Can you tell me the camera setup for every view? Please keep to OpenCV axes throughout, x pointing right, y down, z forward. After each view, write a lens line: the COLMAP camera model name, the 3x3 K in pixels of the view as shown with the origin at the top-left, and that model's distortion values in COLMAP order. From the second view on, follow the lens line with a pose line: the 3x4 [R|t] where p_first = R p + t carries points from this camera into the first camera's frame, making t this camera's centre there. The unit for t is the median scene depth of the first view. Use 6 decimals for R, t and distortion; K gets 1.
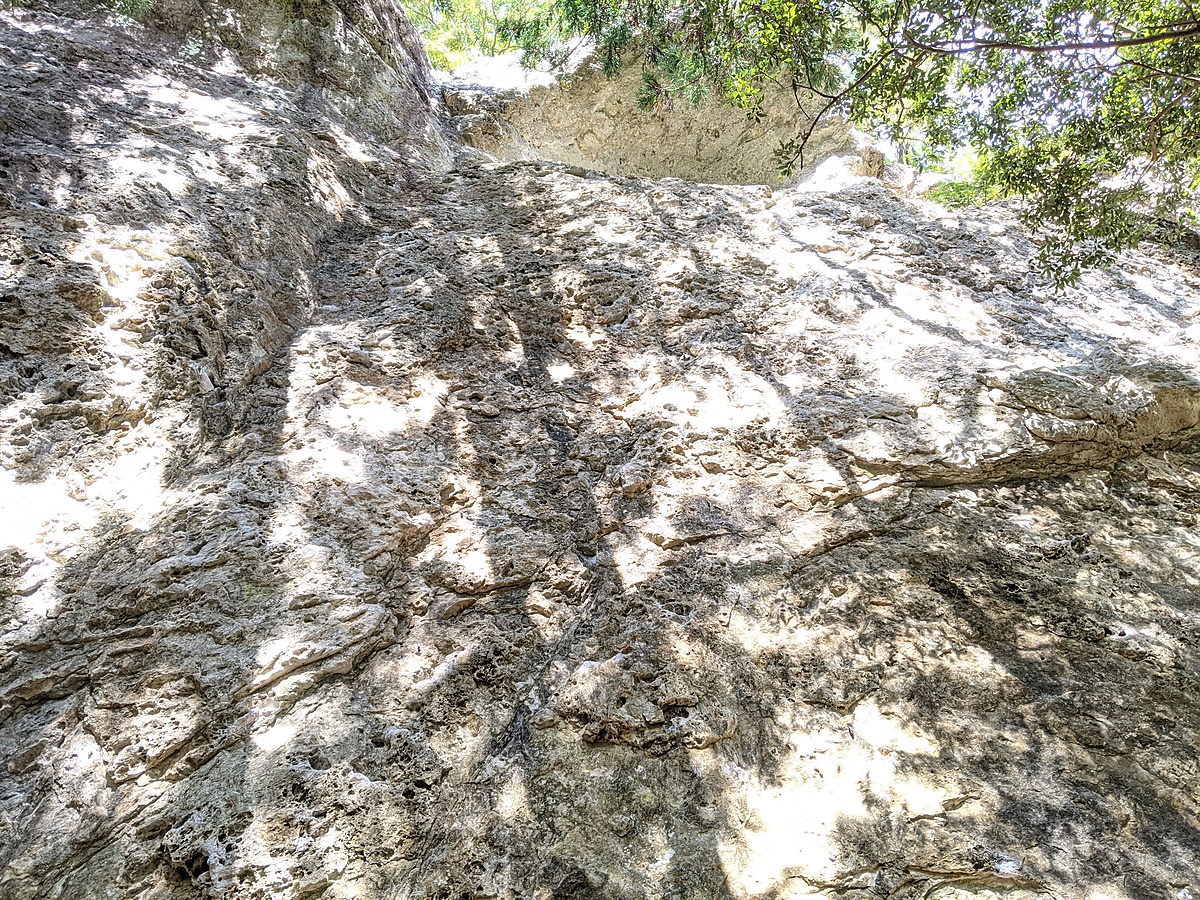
lens RADIAL K [[952.1, 0, 596.5], [0, 952.1, 457.5], [0, 0, 1]] dist [0.046113, -0.071813]
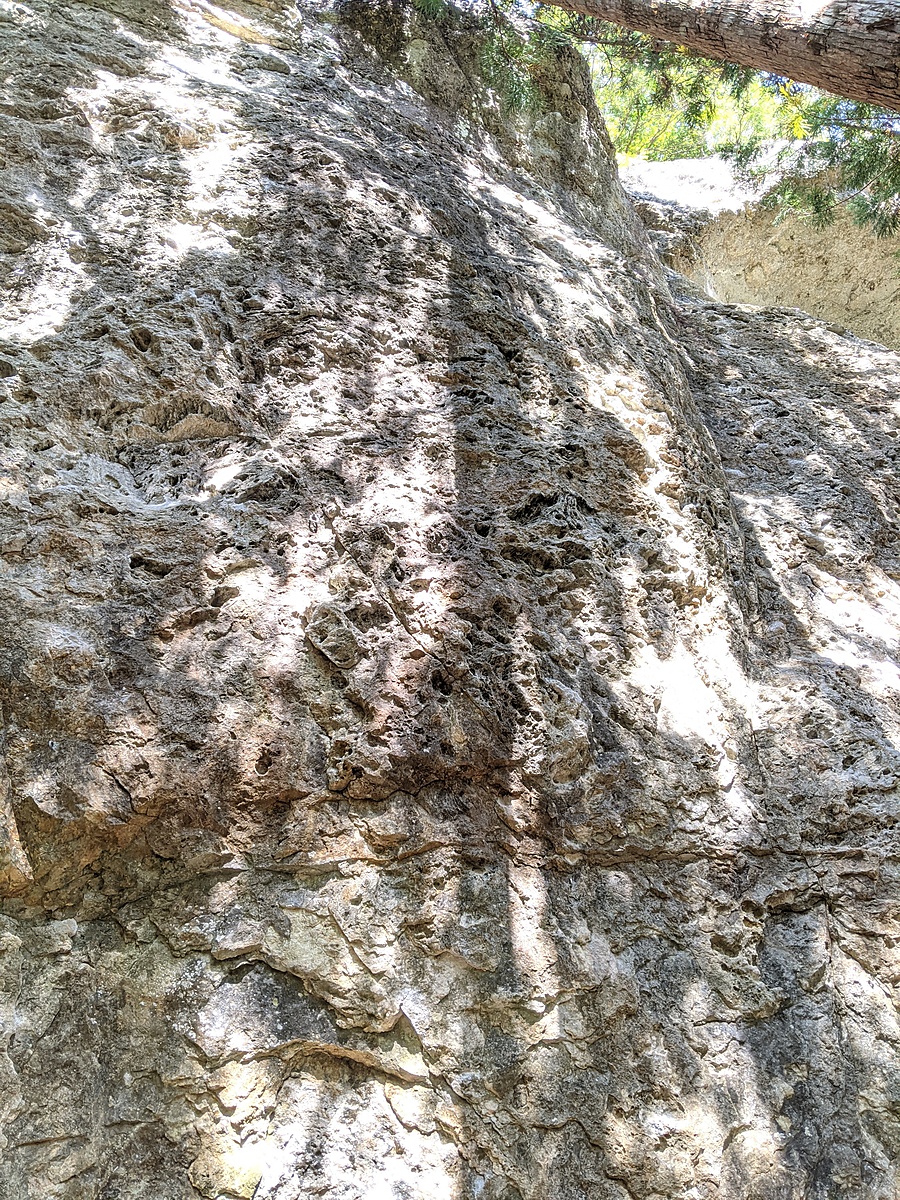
lens RADIAL K [[952.1, 0, 441.5], [0, 952.1, 612.7], [0, 0, 1]] dist [0.046113, -0.071813]
pose [[0.983092, 0.182697, -0.012292, -0.676520], [-0.181060, 0.979910, 0.083626, -0.053336], [0.027323, -0.079986, 0.996421, -0.002232]]
